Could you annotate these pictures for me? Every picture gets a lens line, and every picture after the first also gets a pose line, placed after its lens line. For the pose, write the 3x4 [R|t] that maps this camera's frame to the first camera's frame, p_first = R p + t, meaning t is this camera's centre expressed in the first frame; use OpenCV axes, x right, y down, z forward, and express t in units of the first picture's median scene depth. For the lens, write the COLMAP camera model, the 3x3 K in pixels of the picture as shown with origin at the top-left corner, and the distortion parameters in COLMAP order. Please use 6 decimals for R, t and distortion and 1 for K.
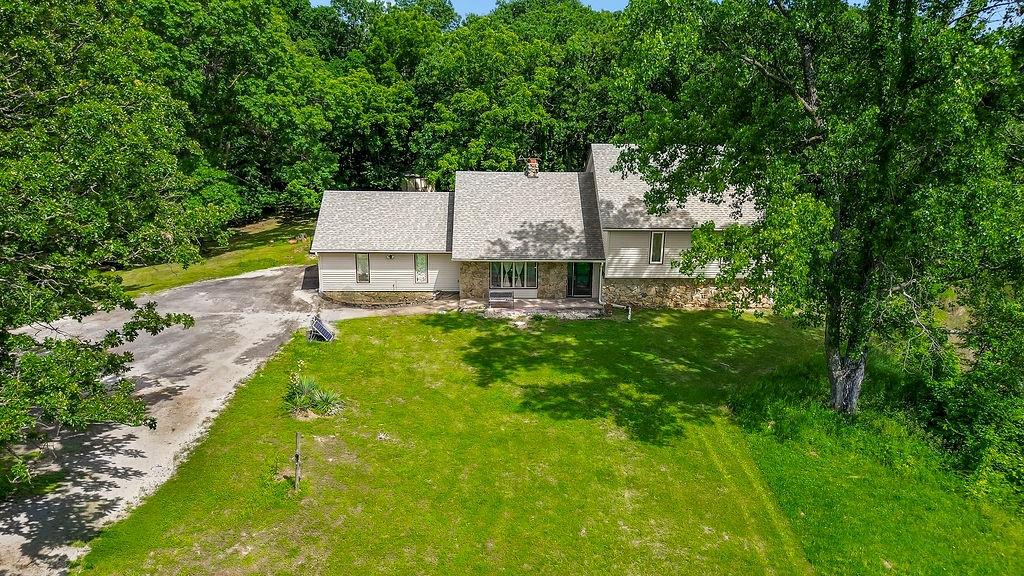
lens RADIAL K [[728.7, 0, 524.1], [0, 728.7, 288.0], [0, 0, 1]] dist [0.063765, -0.060135]
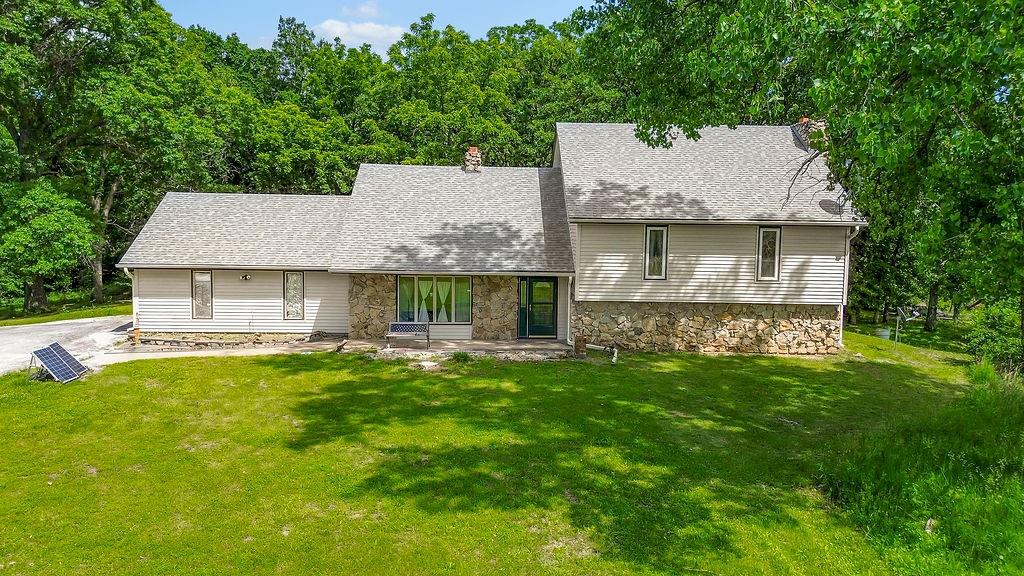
lens RADIAL K [[718.3, 0, 532.9], [0, 718.3, 286.6], [0, 0, 1]] dist [0.032080, 0.000855]
pose [[0.999953, 0.002735, 0.009253, 0.083434], [-0.000935, 0.981947, -0.189153, 0.109585], [-0.009604, 0.189135, 0.981904, 0.472240]]
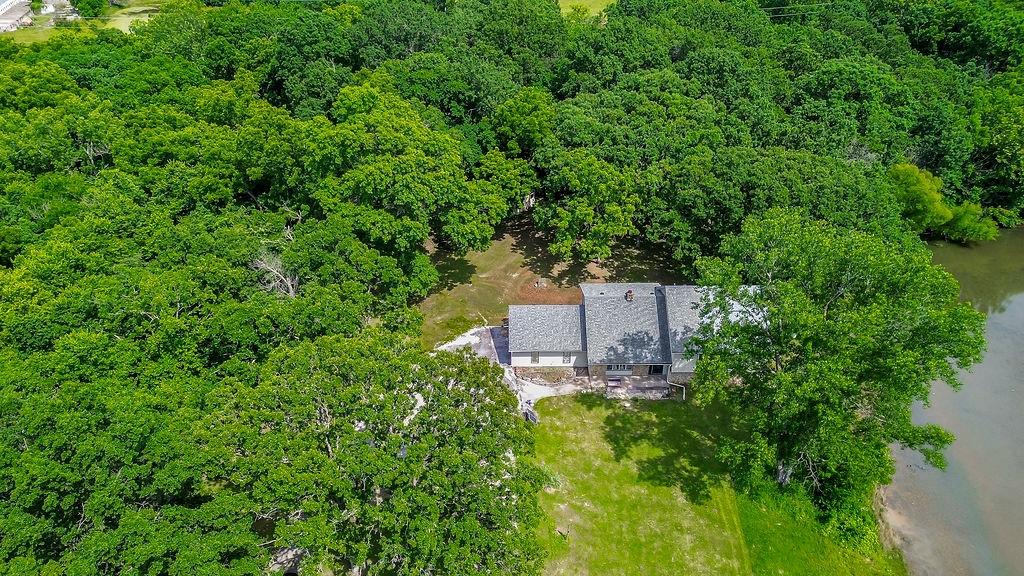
lens RADIAL K [[728.7, 0, 524.1], [0, 728.7, 288.0], [0, 0, 1]] dist [0.063765, -0.060135]
pose [[0.999783, 0.005353, -0.020151, -0.269964], [0.000910, 0.954361, 0.298654, -0.925886], [0.020830, -0.298608, 0.954149, -0.854538]]
